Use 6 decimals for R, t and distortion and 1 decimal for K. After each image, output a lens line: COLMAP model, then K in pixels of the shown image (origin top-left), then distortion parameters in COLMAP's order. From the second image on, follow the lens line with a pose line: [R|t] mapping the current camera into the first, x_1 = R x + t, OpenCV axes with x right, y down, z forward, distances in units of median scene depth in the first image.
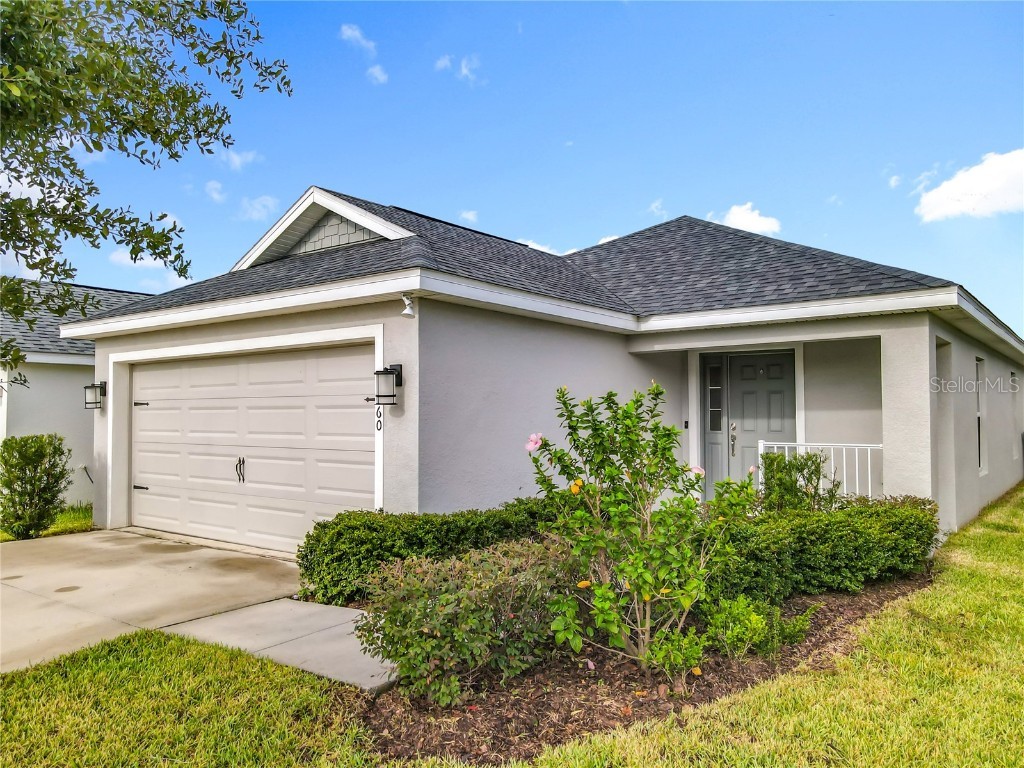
lens RADIAL K [[765.8, 0, 512.0], [0, 765.8, 384.0], [0, 0, 1]] dist [0.039444, 0.001089]
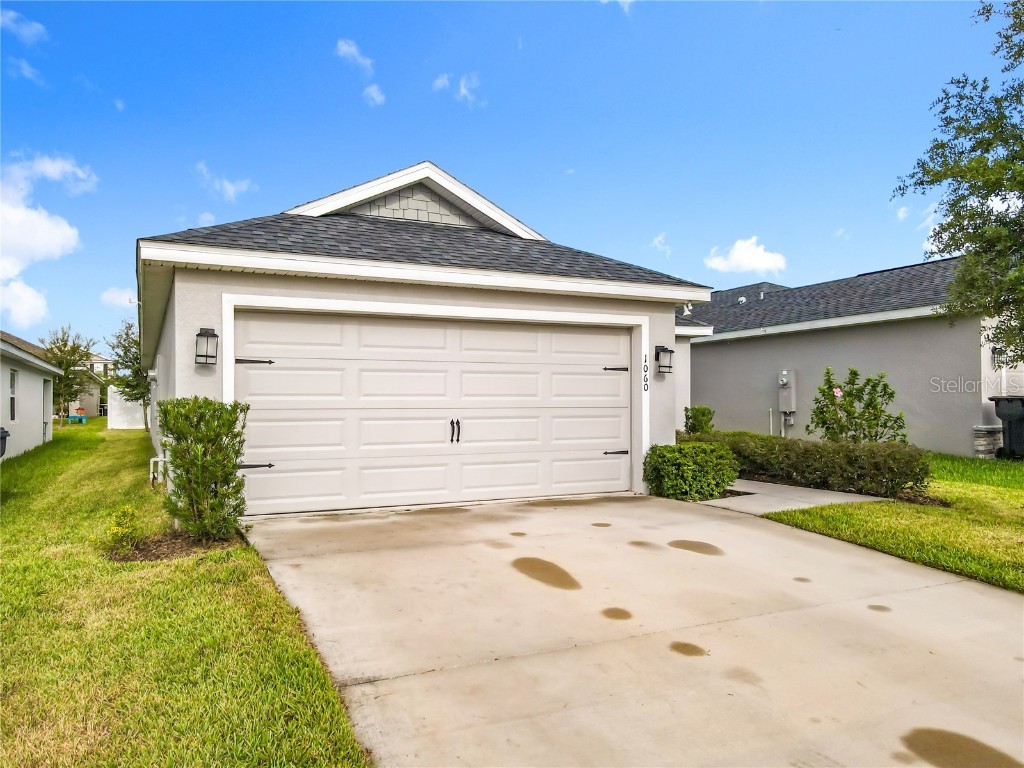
lens RADIAL K [[749.1, 0, 511.4], [0, 749.1, 391.7], [0, 0, 1]] dist [0.011647, 0.009563]
pose [[0.442746, 0.016108, 0.896502, -1.094194], [-0.031700, 0.999495, -0.002303, 0.052181], [-0.896086, -0.027400, 0.443033, 0.432942]]
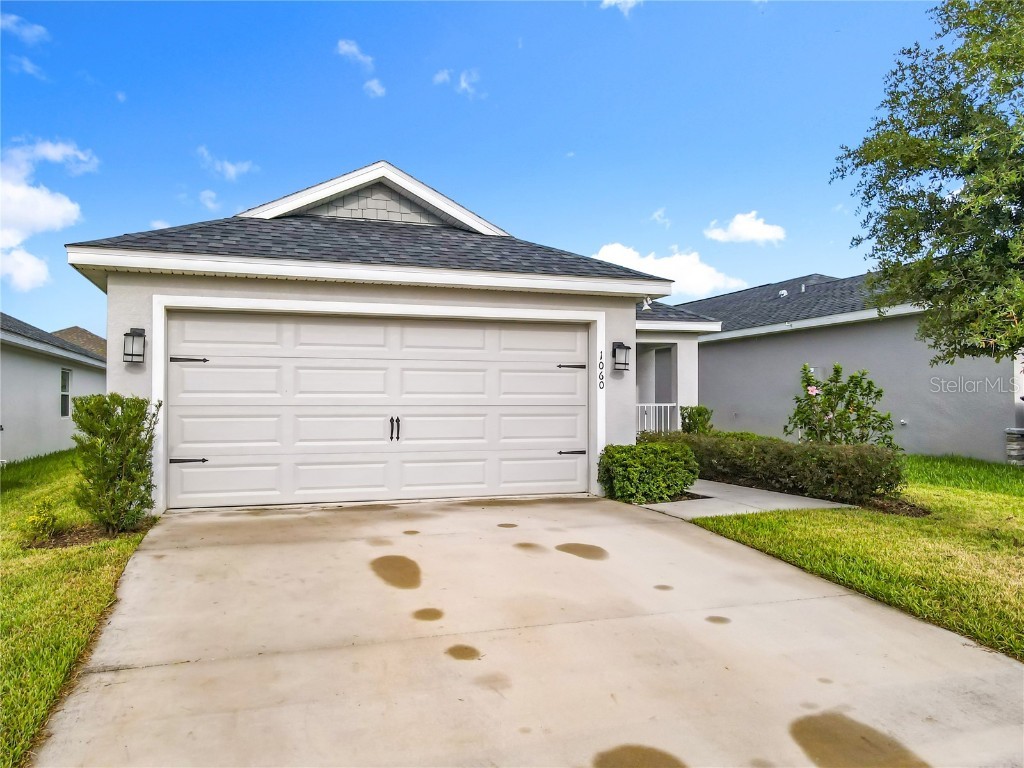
lens RADIAL K [[761.2, 0, 498.5], [0, 761.2, 380.5], [0, 0, 1]] dist [0.018665, 0.006962]
pose [[0.559782, 0.028176, 0.828161, -1.005526], [-0.032749, 0.999393, -0.011865, 0.048482], [-0.827992, -0.020479, 0.560365, 0.276418]]
